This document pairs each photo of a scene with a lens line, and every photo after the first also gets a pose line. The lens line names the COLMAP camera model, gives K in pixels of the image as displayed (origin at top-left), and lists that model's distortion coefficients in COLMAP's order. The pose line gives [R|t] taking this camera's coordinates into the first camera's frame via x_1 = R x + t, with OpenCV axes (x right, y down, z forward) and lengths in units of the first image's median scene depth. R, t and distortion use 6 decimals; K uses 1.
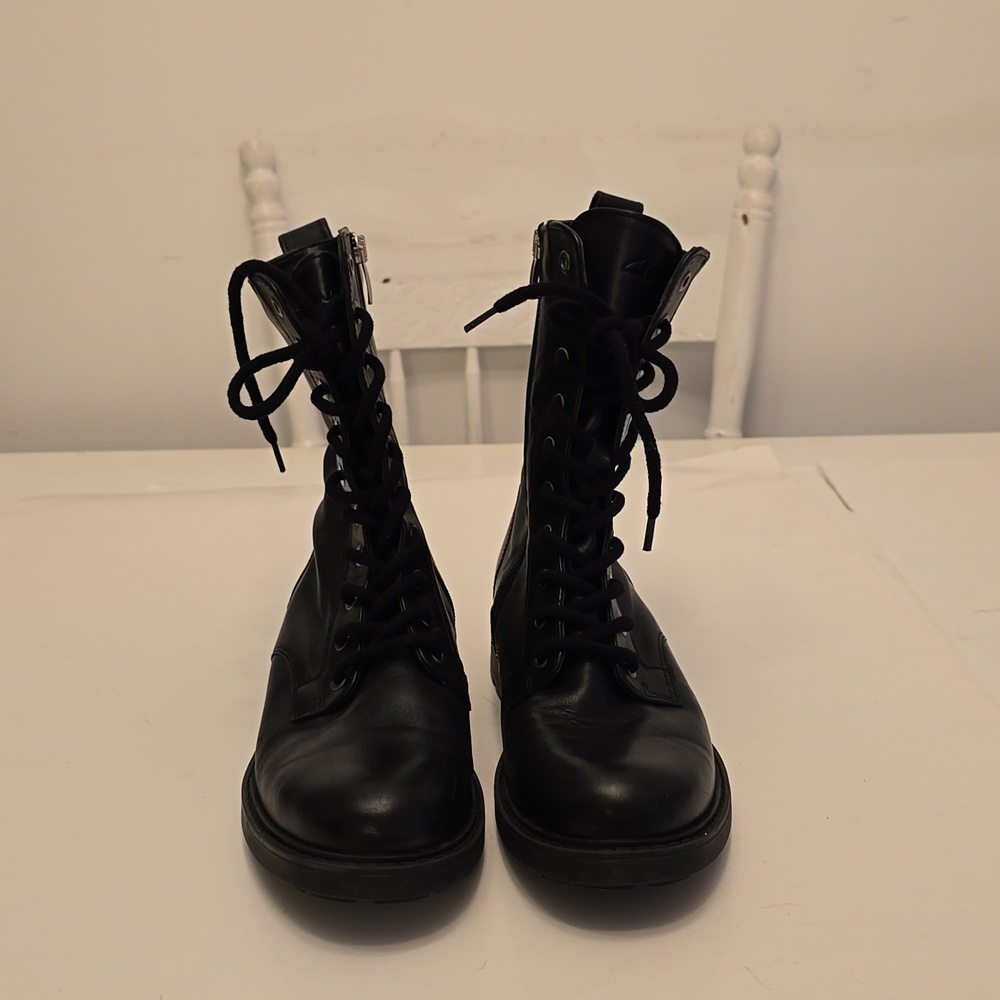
lens RADIAL K [[1477.1, 0, 511.8], [0, 1477.1, 505.0], [0, 0, 1]] dist [0.178713, -0.767970]
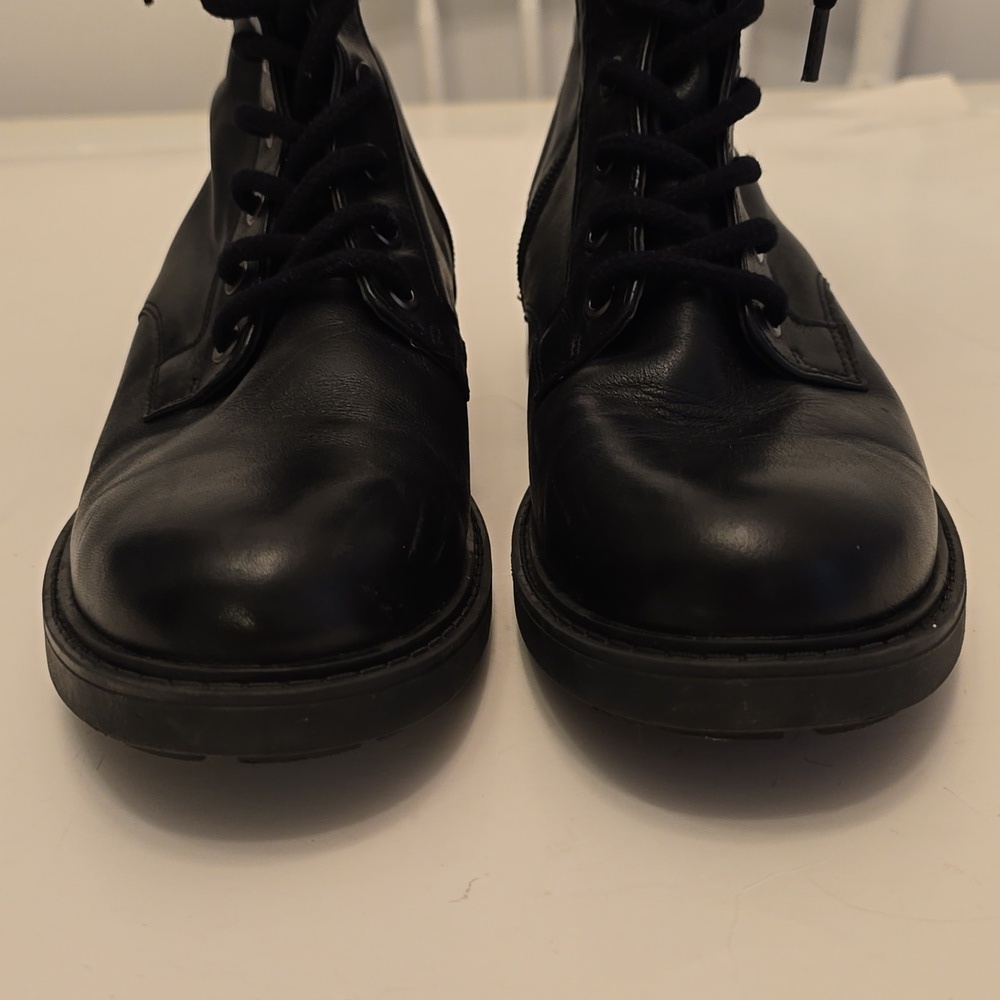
lens RADIAL K [[1477.1, 0, 511.8], [0, 1477.1, 505.0], [0, 0, 1]] dist [0.178713, -0.767970]
pose [[0.998104, 0.001129, -0.061539, 0.021271], [0.007589, 0.989945, 0.141249, 0.101132], [0.061080, -0.141449, 0.988059, 0.466437]]
